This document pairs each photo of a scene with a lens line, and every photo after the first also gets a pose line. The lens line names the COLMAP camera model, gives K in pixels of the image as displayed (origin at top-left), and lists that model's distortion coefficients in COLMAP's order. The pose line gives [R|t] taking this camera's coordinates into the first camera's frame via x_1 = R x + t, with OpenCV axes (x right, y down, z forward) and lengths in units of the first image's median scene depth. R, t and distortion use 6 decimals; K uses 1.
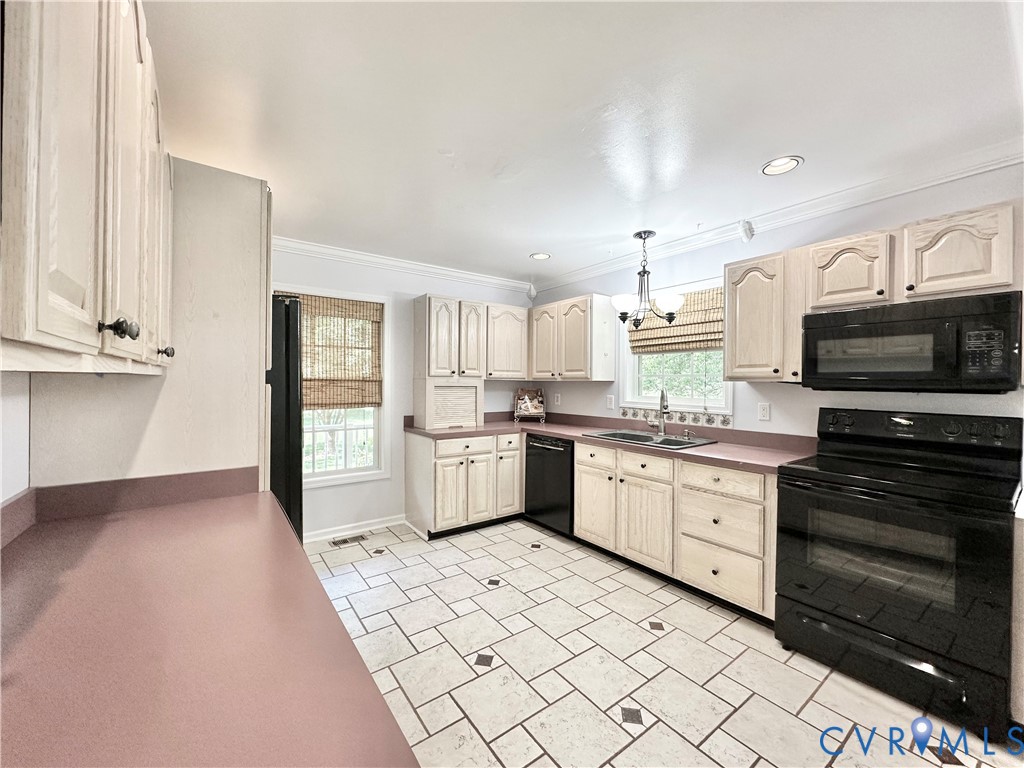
lens RADIAL K [[414.3, 0, 504.9], [0, 414.3, 384.1], [0, 0, 1]] dist [-0.003378, 0.000370]
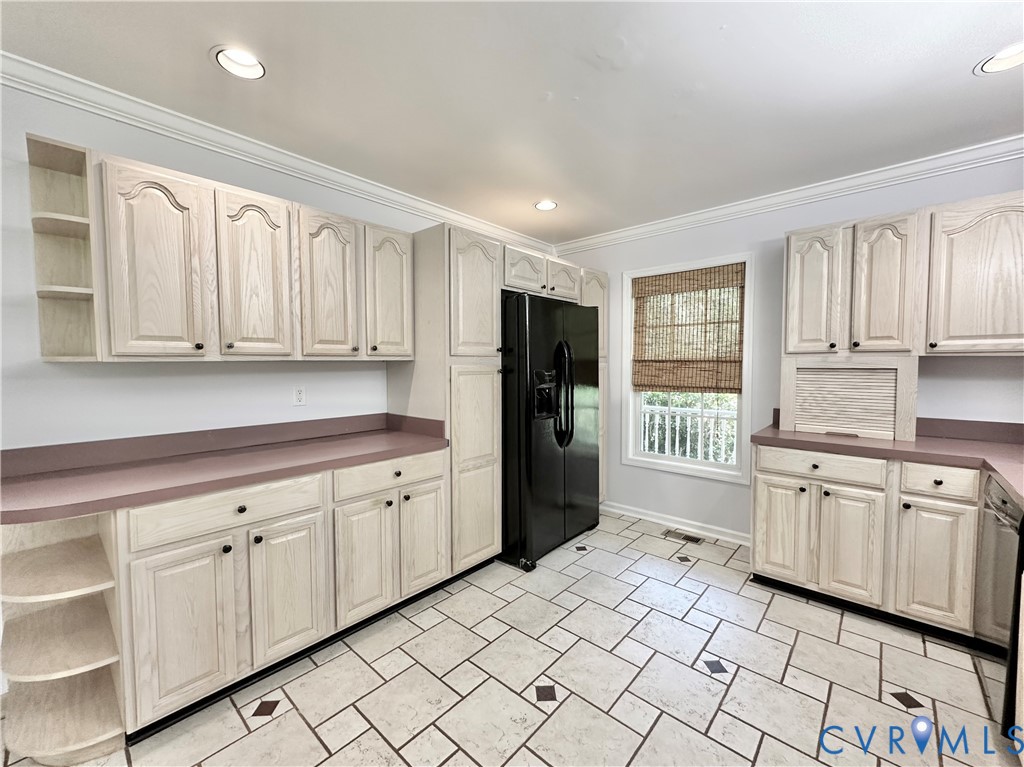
lens RADIAL K [[414.3, 0, 506.2], [0, 414.3, 383.7], [0, 0, 1]] dist [-0.003378, 0.000370]
pose [[0.207063, 0.040962, -0.977470, 0.440086], [0.004340, 0.999075, 0.042787, -0.000600], [0.978318, -0.013102, 0.206694, 0.452787]]
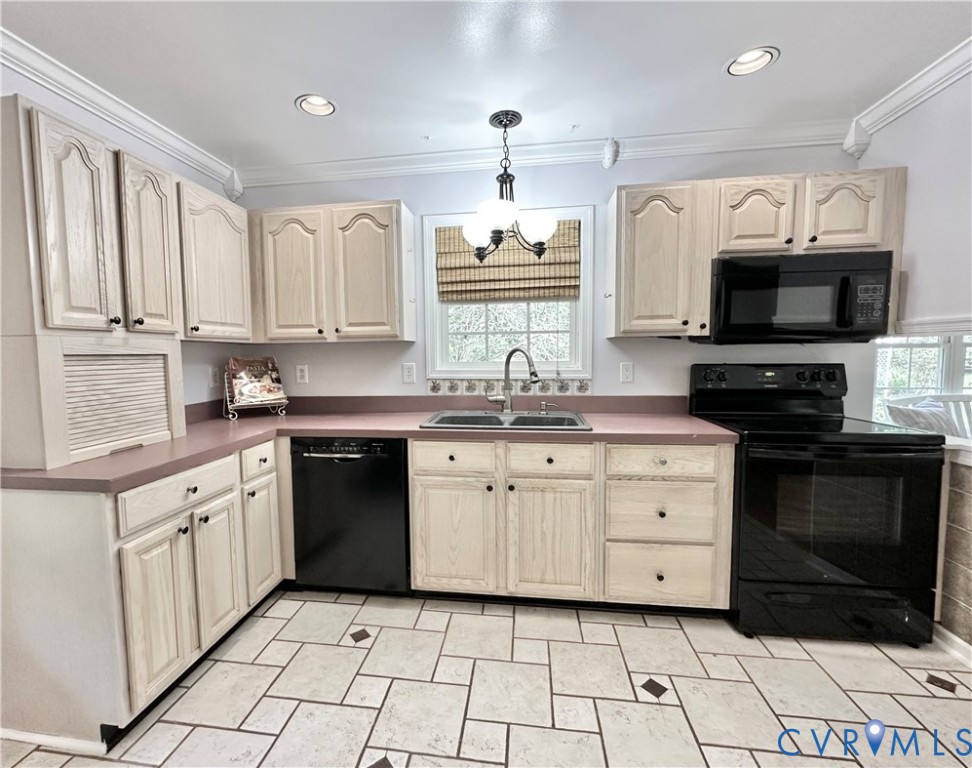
lens RADIAL K [[436.0, 0, 466.6], [0, 436.0, 384.1], [0, 0, 1]] dist [-0.012396, 0.000130]
pose [[0.691403, -0.070741, 0.718997, -0.226449], [0.023487, 0.996870, 0.075495, 0.011790], [-0.722087, -0.035310, 0.690900, 0.508973]]
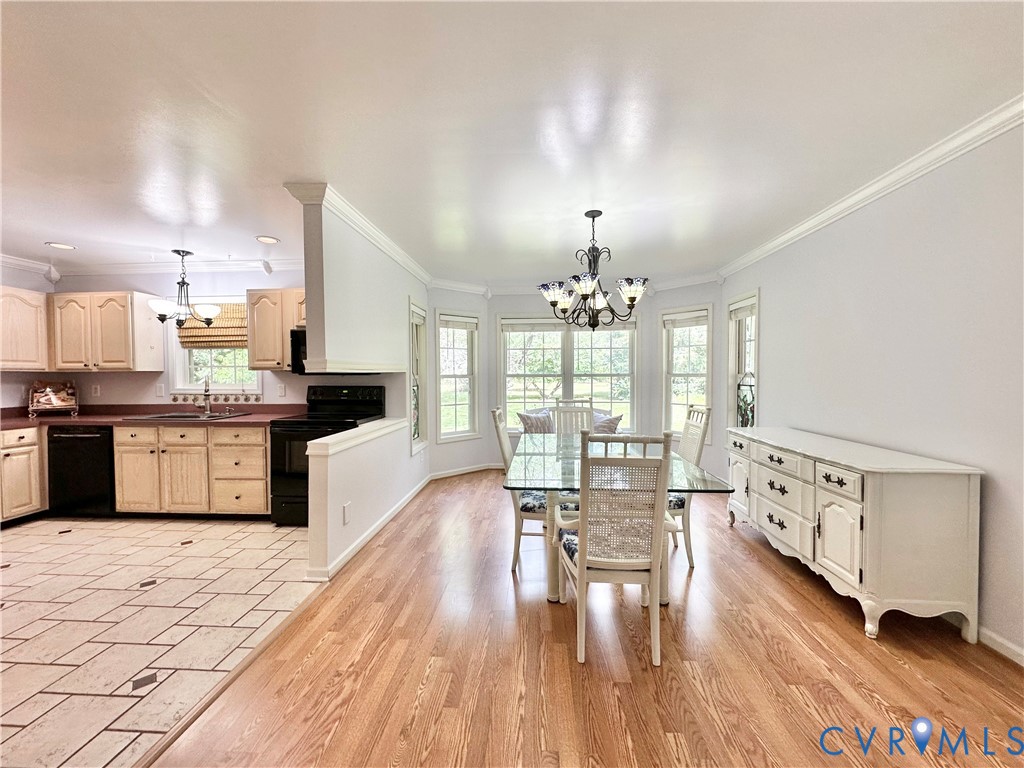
lens RADIAL K [[414.3, 0, 519.9], [0, 414.3, 383.4], [0, 0, 1]] dist [-0.003378, 0.000370]
pose [[0.629299, -0.026859, 0.776699, -0.000006], [0.014745, 0.999635, 0.022622, 0.016326], [-0.777023, -0.002784, 0.629466, -0.528308]]
